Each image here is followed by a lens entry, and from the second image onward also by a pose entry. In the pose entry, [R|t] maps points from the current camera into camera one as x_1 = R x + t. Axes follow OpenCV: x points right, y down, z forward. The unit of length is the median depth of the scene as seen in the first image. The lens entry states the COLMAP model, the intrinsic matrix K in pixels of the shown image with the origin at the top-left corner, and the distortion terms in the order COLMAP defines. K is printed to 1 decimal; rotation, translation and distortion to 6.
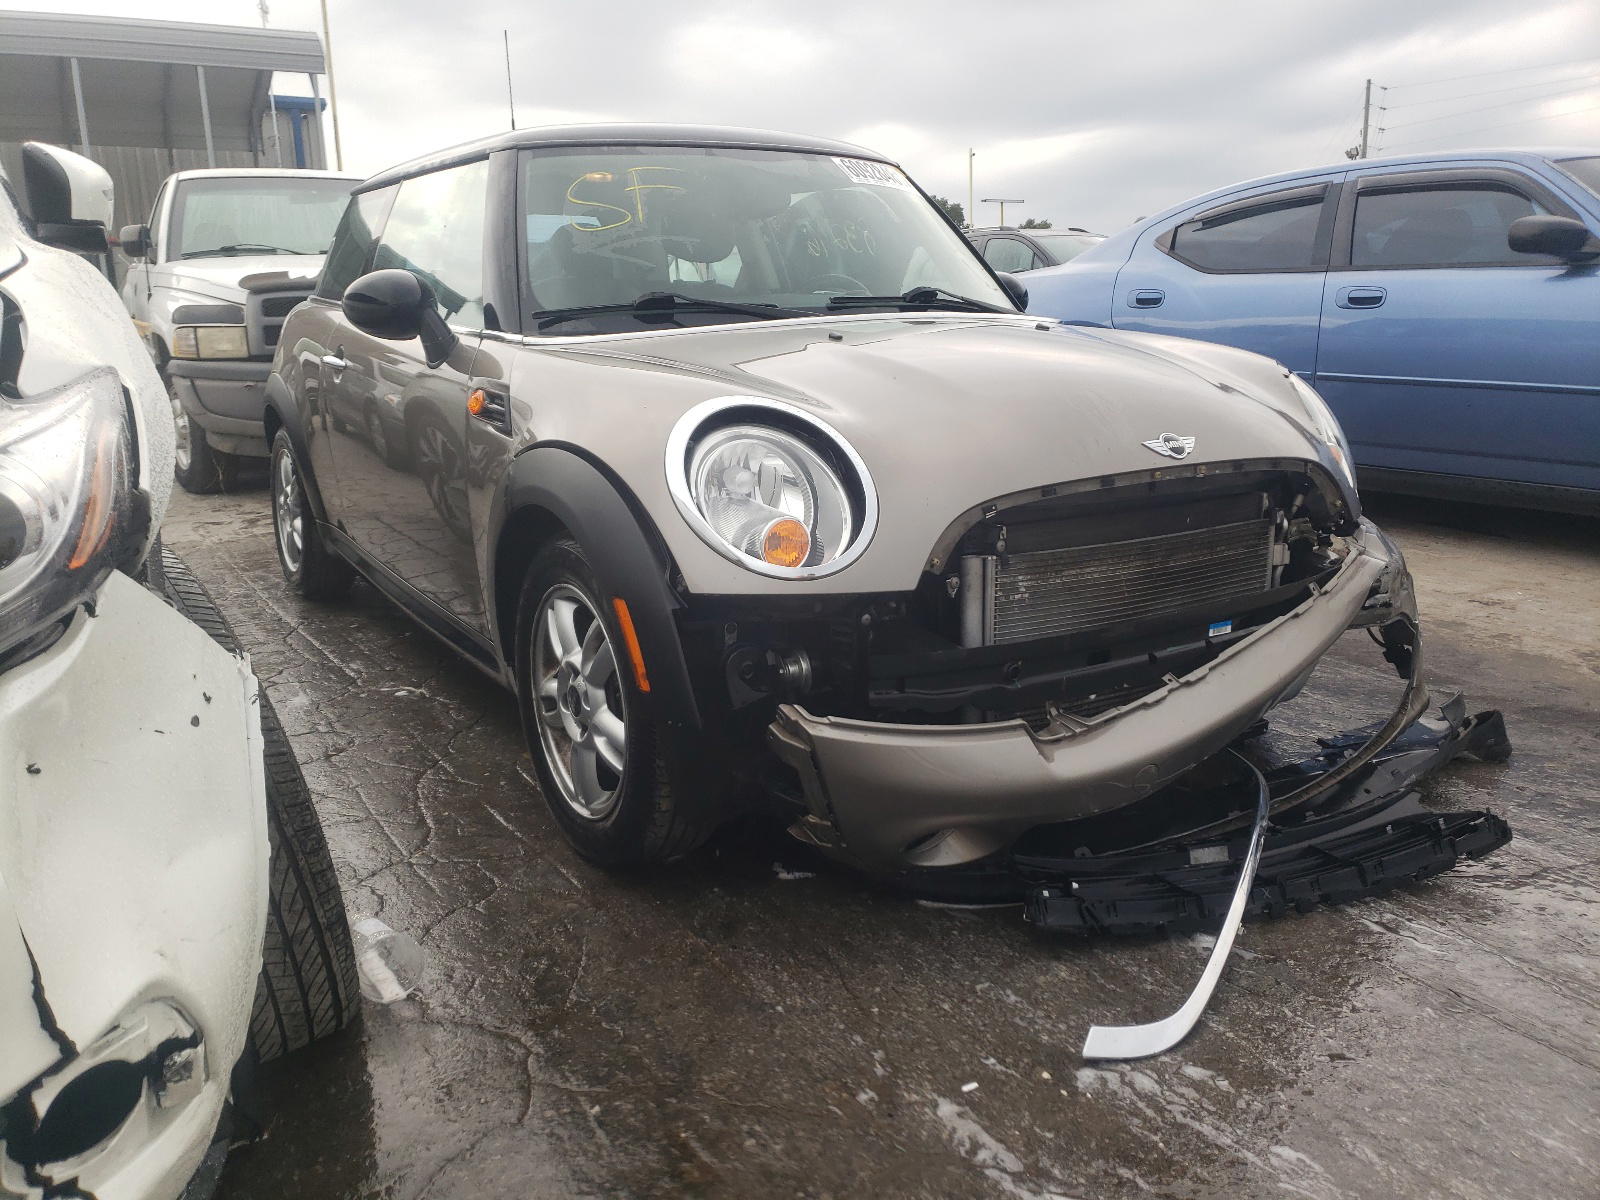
lens RADIAL K [[1300.8, 0, 793.6], [0, 1300.8, 595.8], [0, 0, 1]] dist [0.024955, -0.004025]
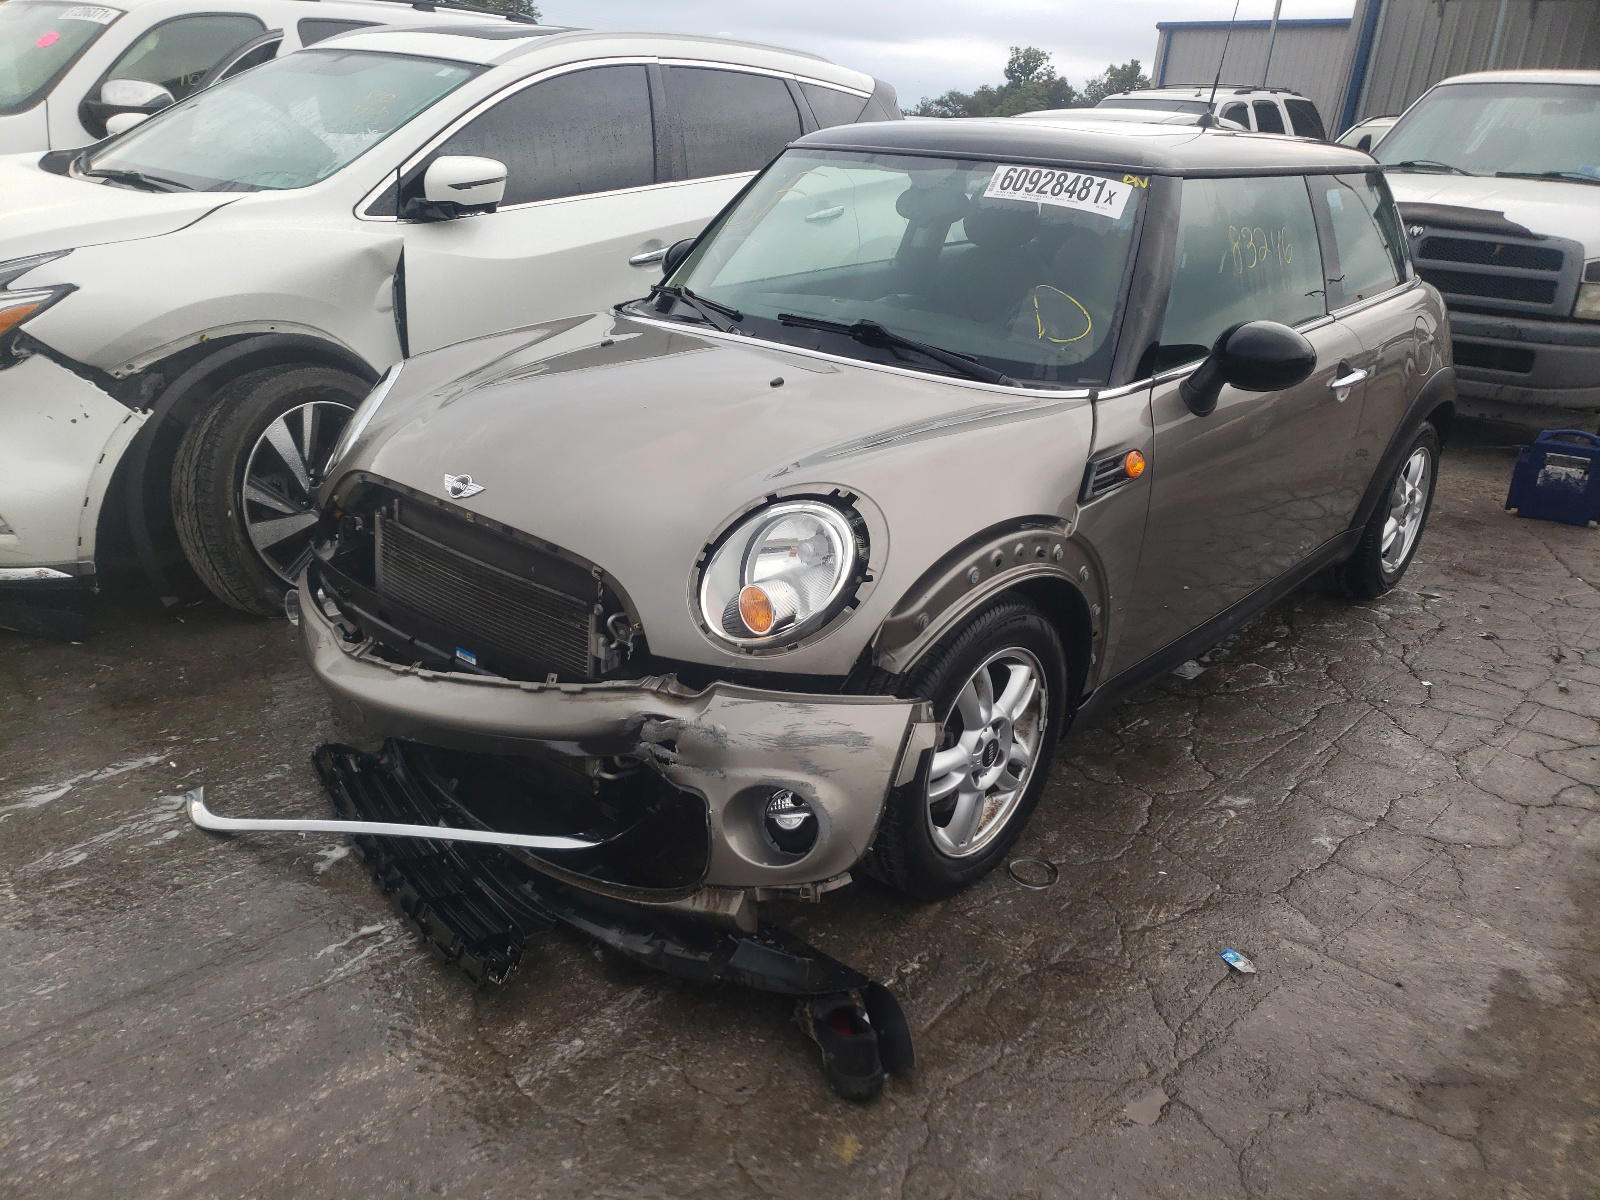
lens RADIAL K [[1300.8, 0, 793.6], [0, 1300.8, 595.8], [0, 0, 1]] dist [0.024955, -0.004025]
pose [[0.234385, 0.342355, -0.909866, 1.441318], [-0.254194, 0.924959, 0.282553, -0.425999], [0.938322, 0.165057, 0.303821, 0.933450]]
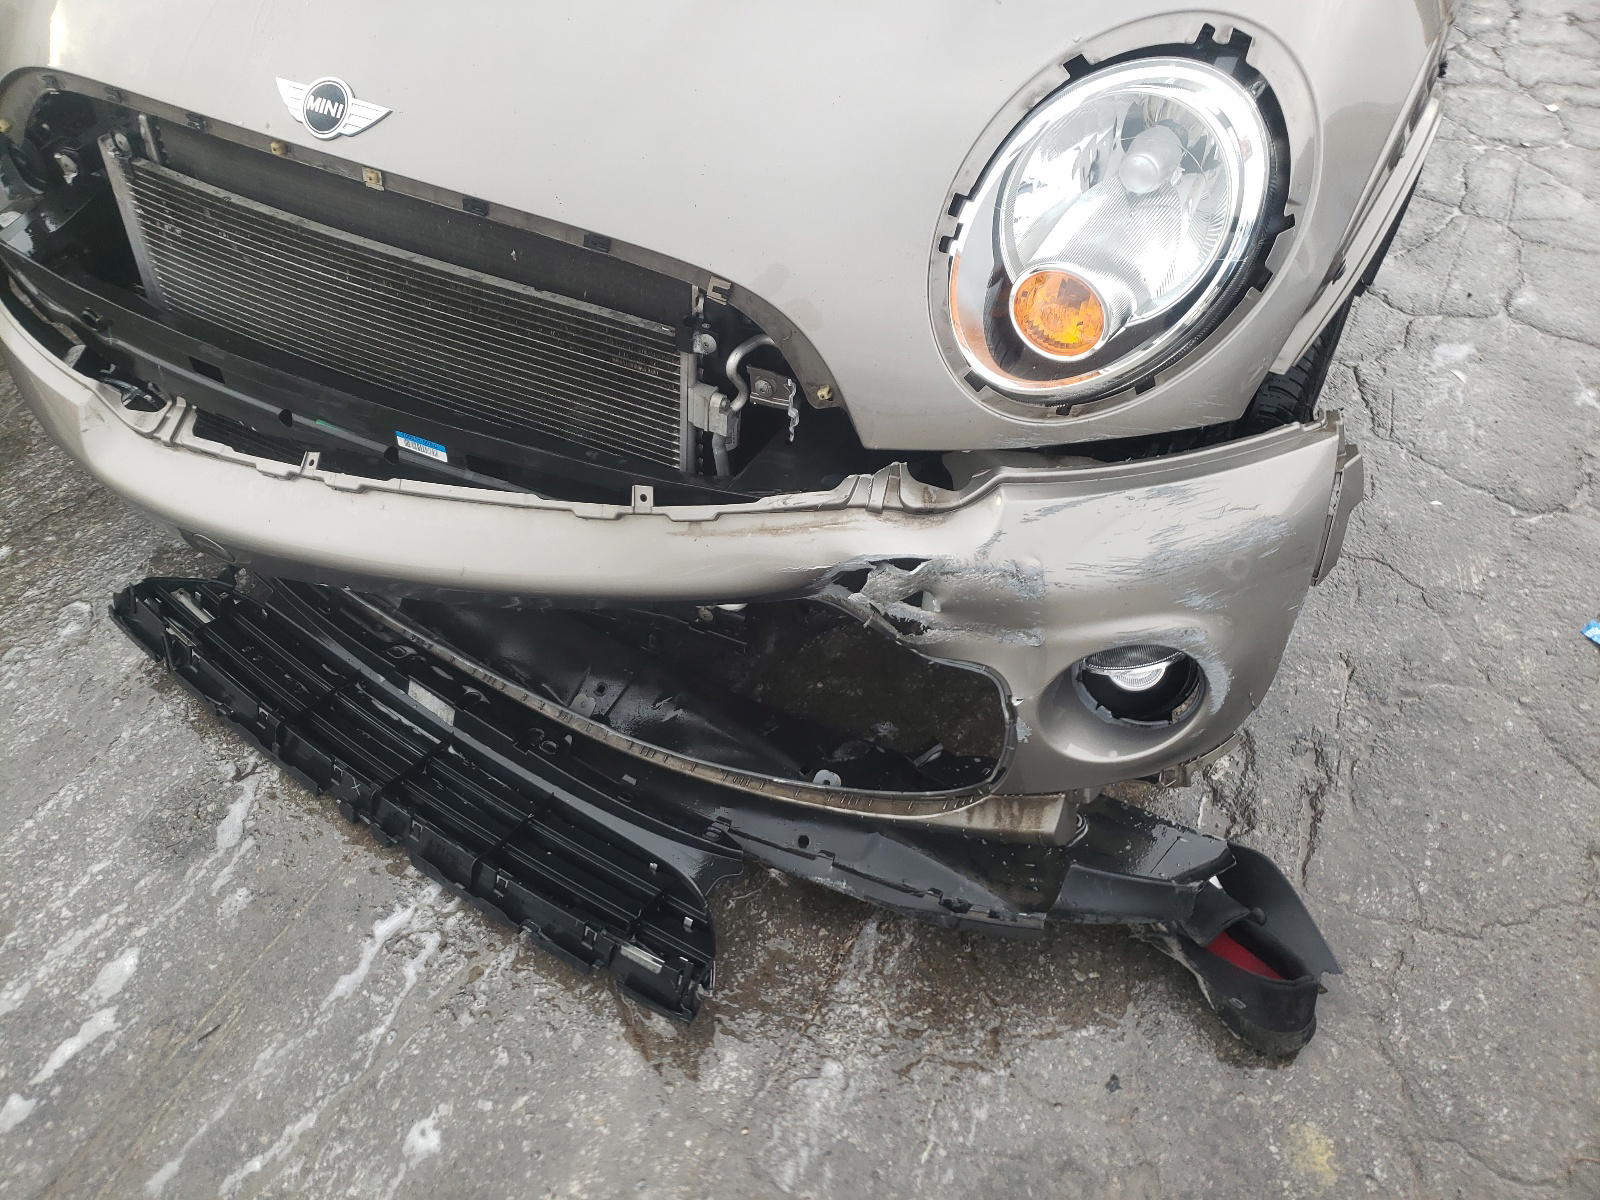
lens RADIAL K [[1300.8, 0, 793.6], [0, 1300.8, 595.8], [0, 0, 1]] dist [0.024955, -0.004025]
pose [[0.478707, 0.635257, -0.606042, 0.823693], [-0.200112, 0.751050, 0.629189, -0.334717], [0.854865, -0.179921, 0.486656, 0.862594]]
